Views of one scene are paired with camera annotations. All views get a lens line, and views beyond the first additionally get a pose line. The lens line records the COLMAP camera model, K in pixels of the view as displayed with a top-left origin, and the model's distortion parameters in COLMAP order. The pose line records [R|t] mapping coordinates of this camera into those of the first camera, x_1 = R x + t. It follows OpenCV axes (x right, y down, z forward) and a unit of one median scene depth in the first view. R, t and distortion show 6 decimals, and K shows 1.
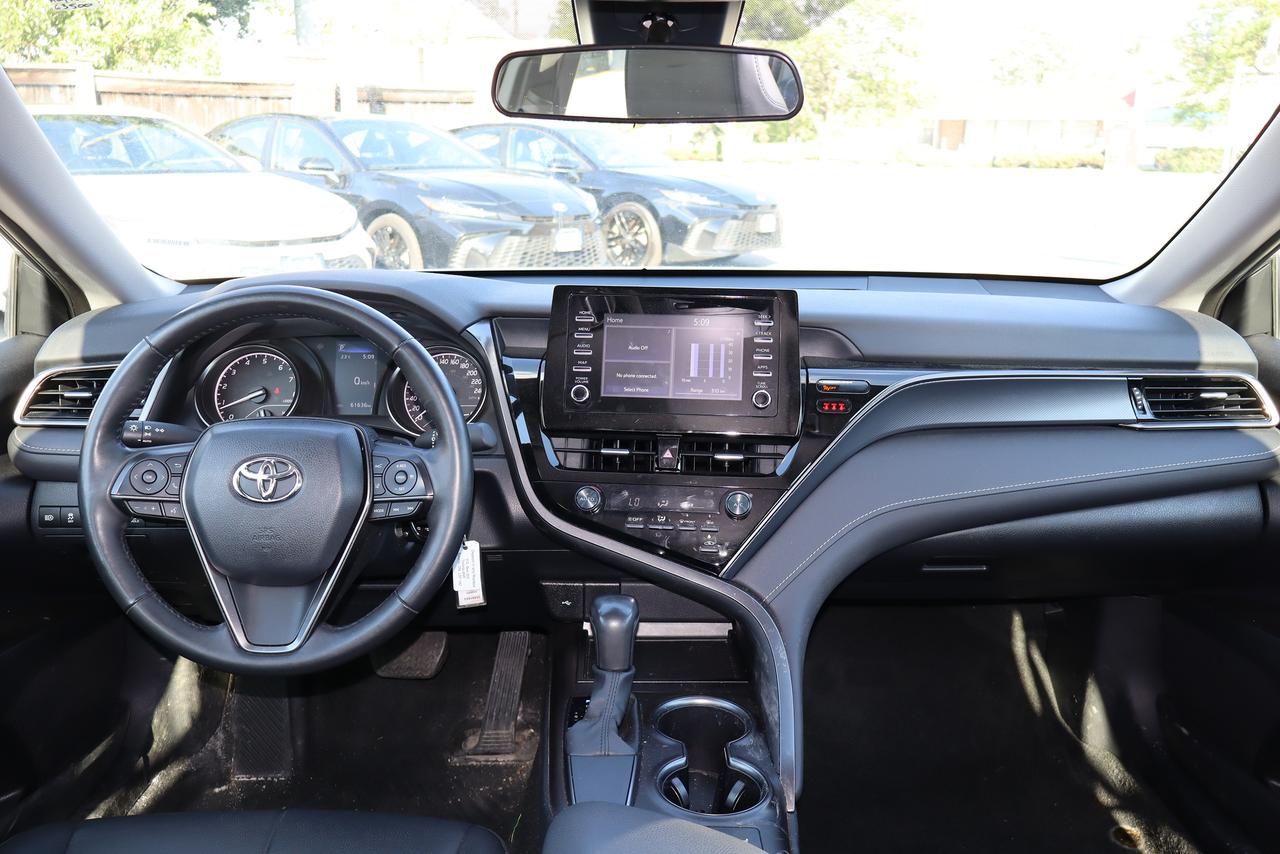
lens RADIAL K [[1040.0, 0, 640.0], [0, 1040.0, 427.0], [0, 0, 1]] dist [-0.042078, 0.009196]
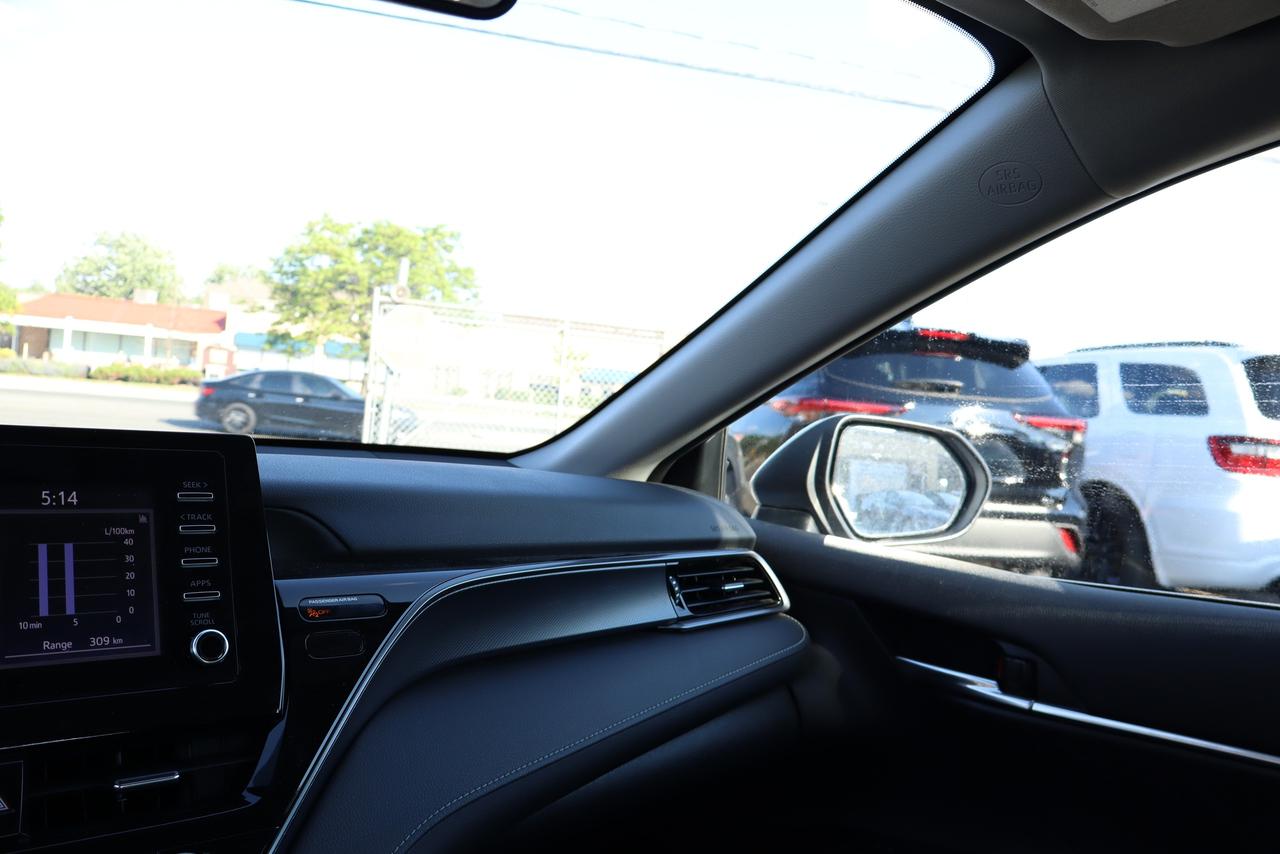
lens RADIAL K [[1040.0, 0, 640.0], [0, 1040.0, 427.0], [0, 0, 1]] dist [-0.042078, 0.009196]
pose [[0.679793, 0.039600, 0.732334, -0.106089], [0.113201, 0.980909, -0.158121, -0.027368], [-0.724615, 0.190390, 0.662332, 0.481216]]
